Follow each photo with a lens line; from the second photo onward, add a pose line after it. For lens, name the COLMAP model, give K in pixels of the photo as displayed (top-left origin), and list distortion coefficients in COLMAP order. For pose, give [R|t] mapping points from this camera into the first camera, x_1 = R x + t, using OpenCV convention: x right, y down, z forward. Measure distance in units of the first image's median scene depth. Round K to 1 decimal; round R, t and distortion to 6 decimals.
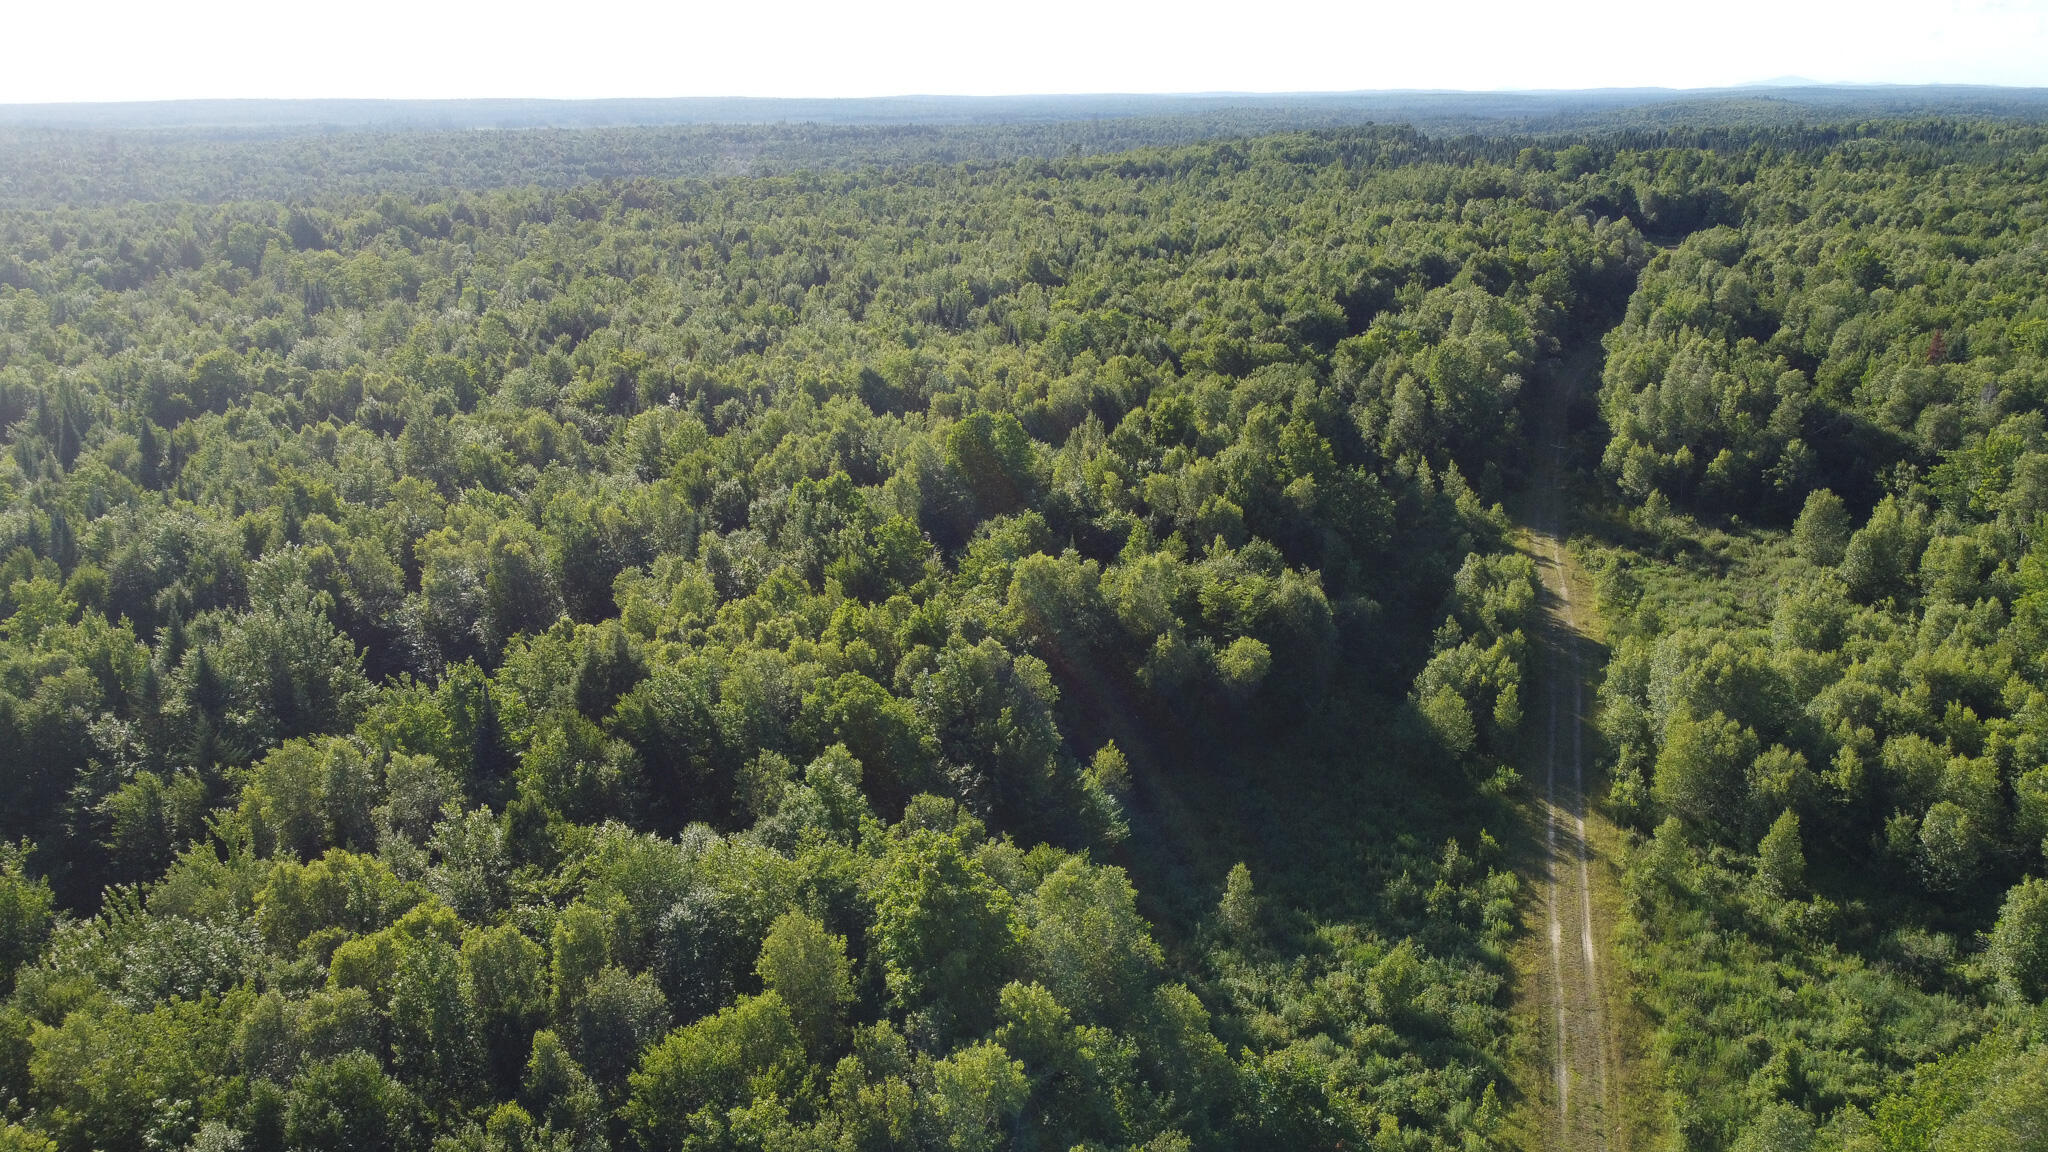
lens RADIAL K [[1524.9, 0, 1024.0], [0, 1524.9, 576.0], [0, 0, 1]] dist [-0.005275, -0.009794]
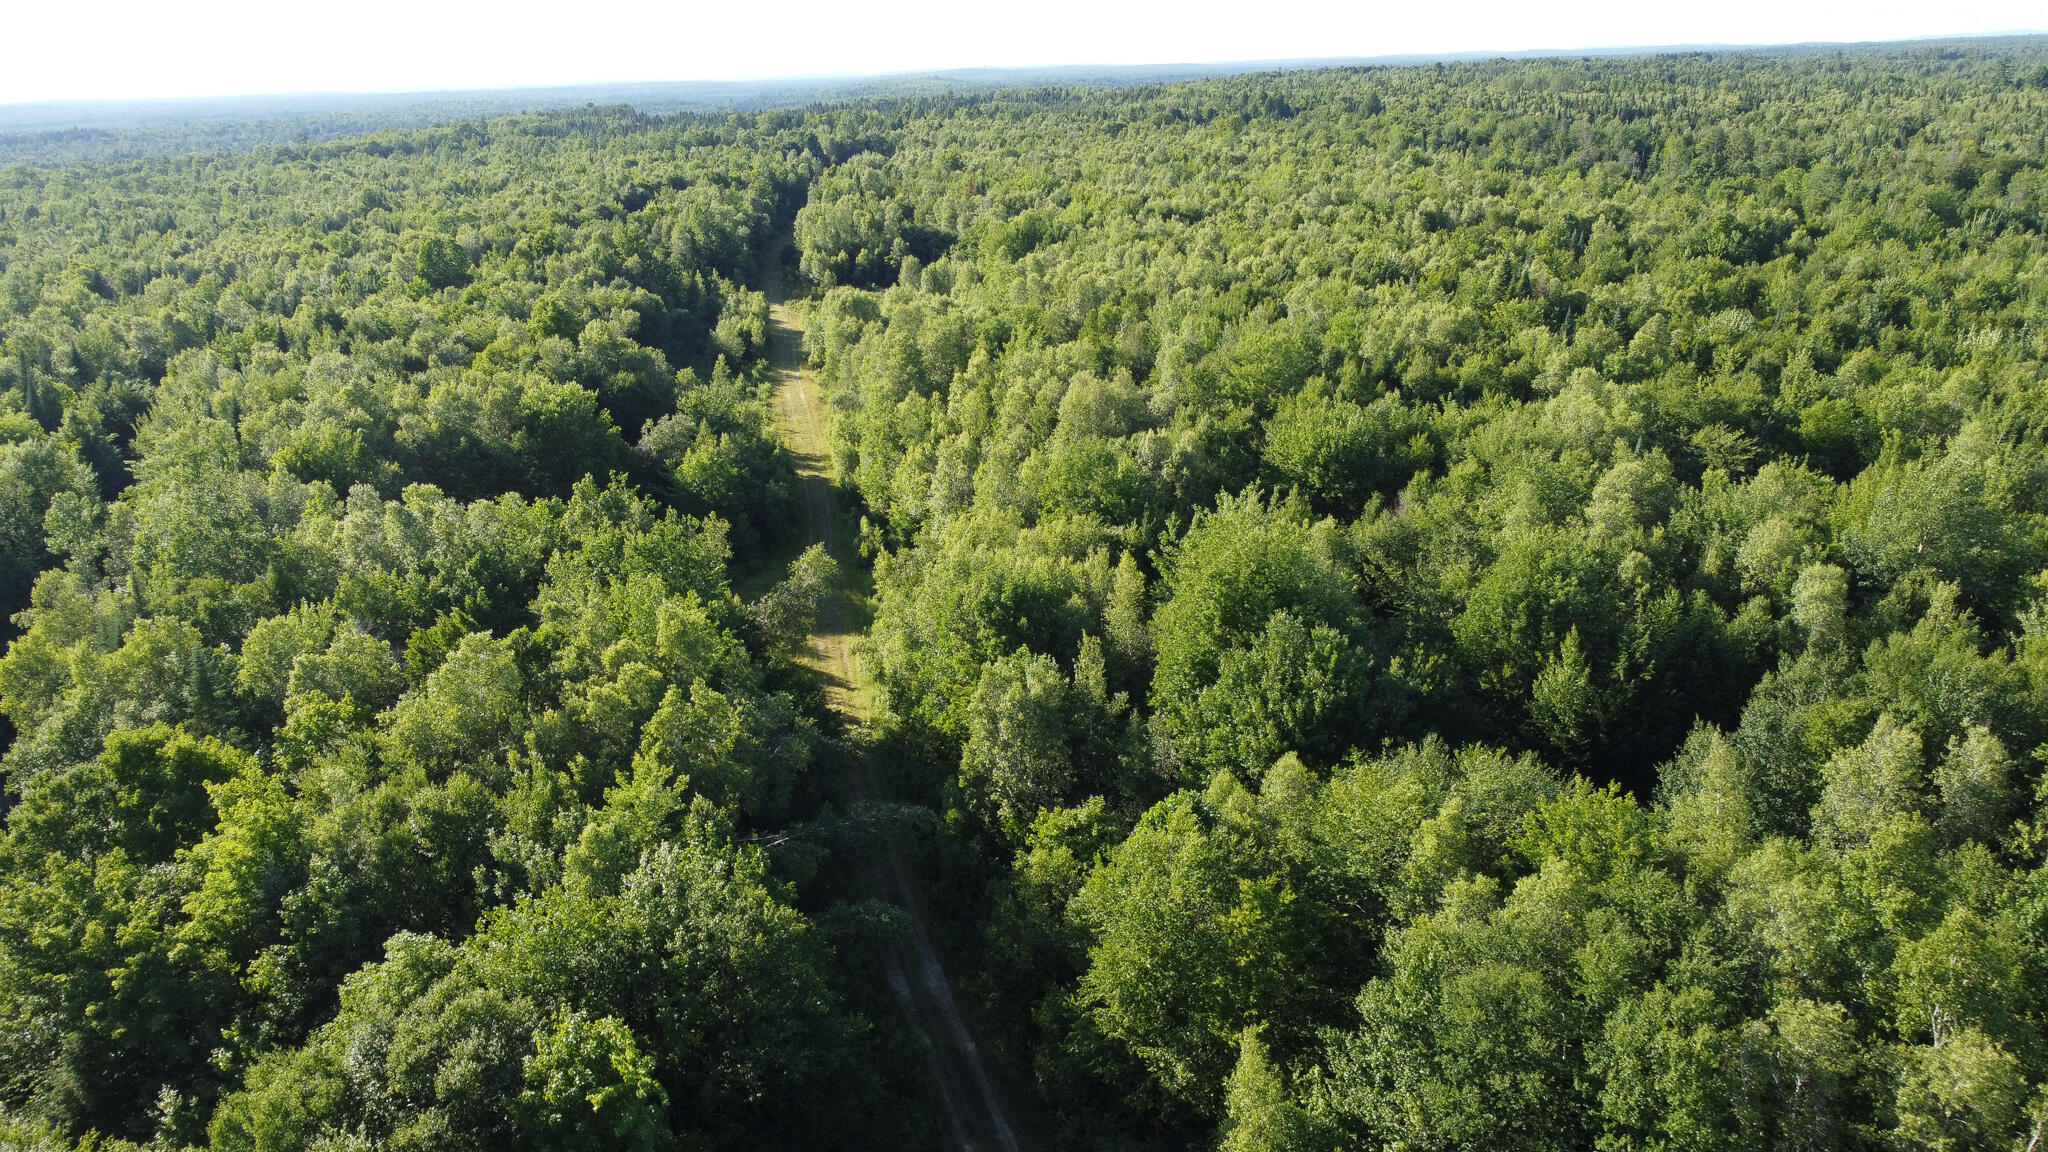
lens RADIAL K [[1524.9, 0, 1024.0], [0, 1524.9, 576.0], [0, 0, 1]] dist [-0.005275, -0.009794]
pose [[0.883378, -0.164933, 0.438679, -0.106555], [0.162316, 0.985768, 0.043767, 0.123907], [-0.439654, 0.032541, 0.897577, -0.330203]]
